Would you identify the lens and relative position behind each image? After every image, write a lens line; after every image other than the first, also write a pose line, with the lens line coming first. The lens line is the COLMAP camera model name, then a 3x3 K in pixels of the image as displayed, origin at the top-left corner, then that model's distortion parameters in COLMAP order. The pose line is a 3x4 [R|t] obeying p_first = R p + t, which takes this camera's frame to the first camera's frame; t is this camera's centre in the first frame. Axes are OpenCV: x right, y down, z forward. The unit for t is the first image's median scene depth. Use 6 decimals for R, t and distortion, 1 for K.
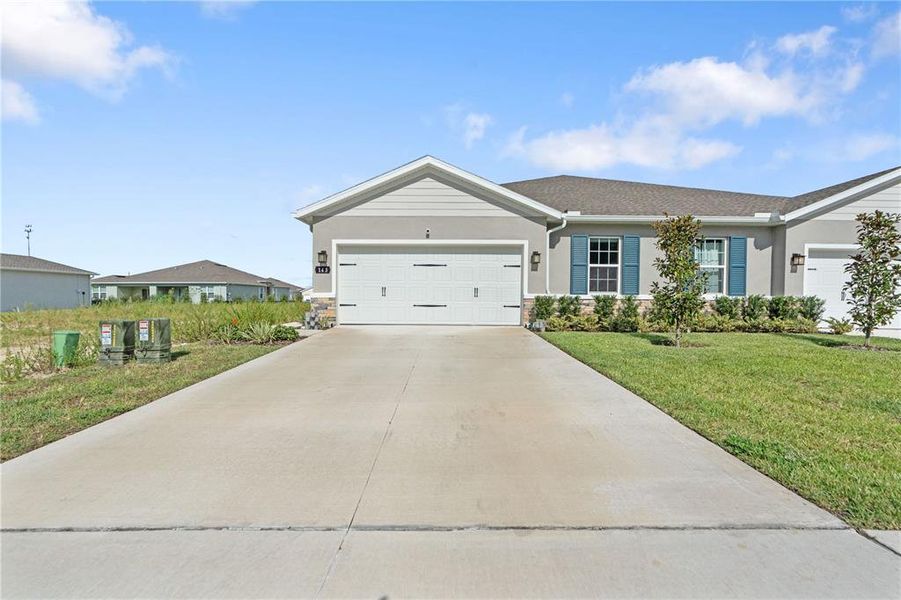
lens RADIAL K [[408.6, 0, 448.0], [0, 408.6, 309.3], [0, 0, 1]] dist [0.000673, 0.000113]
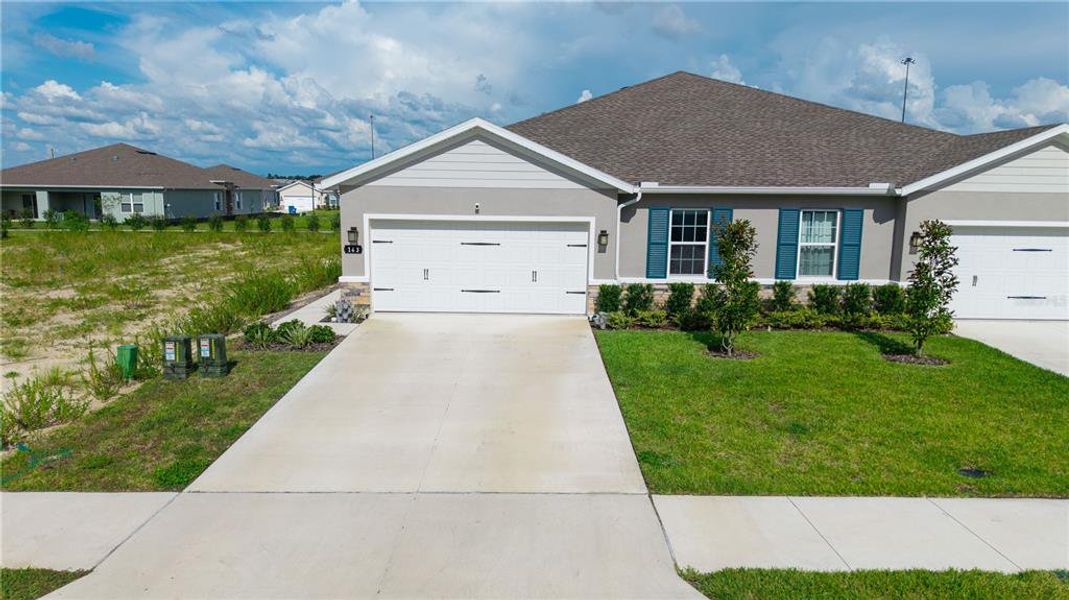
lens RADIAL K [[725.0, 0, 534.5], [0, 725.0, 300.0], [0, 0, 1]] dist [0.041108, -0.048278]
pose [[0.999976, 0.006911, 0.000444, 0.070442], [-0.006913, 0.992253, 0.124038, -0.182215], [0.000416, -0.124038, 0.992277, -0.512542]]
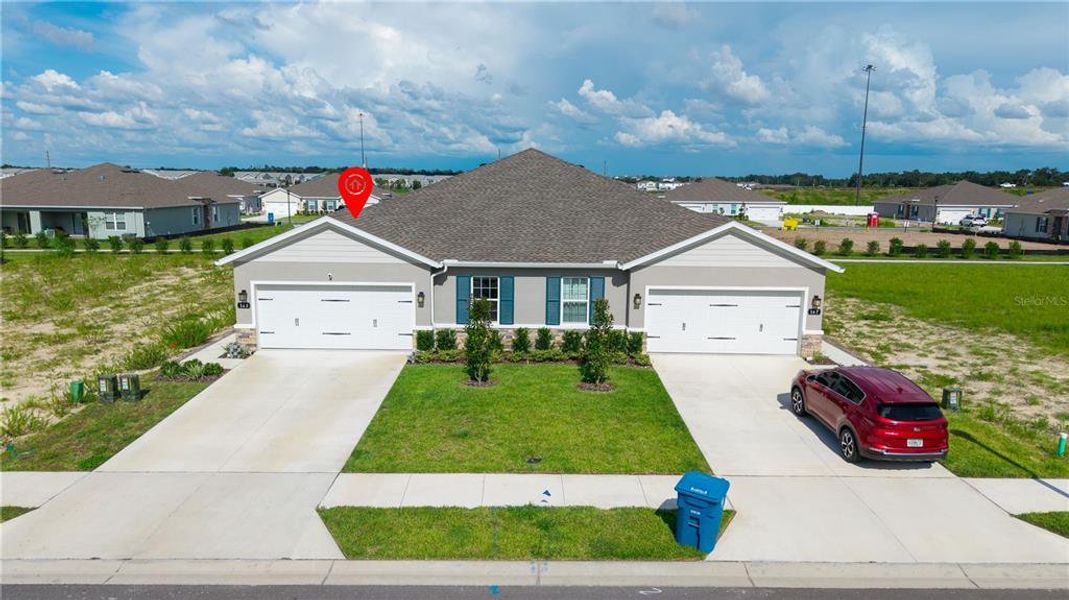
lens RADIAL K [[725.0, 0, 534.5], [0, 725.0, 300.0], [0, 0, 1]] dist [0.041108, -0.048278]
pose [[0.999975, 0.006938, 0.001168, 0.551701], [-0.007033, 0.990445, 0.137728, -0.416528], [-0.000201, -0.137733, 0.990469, -1.135699]]
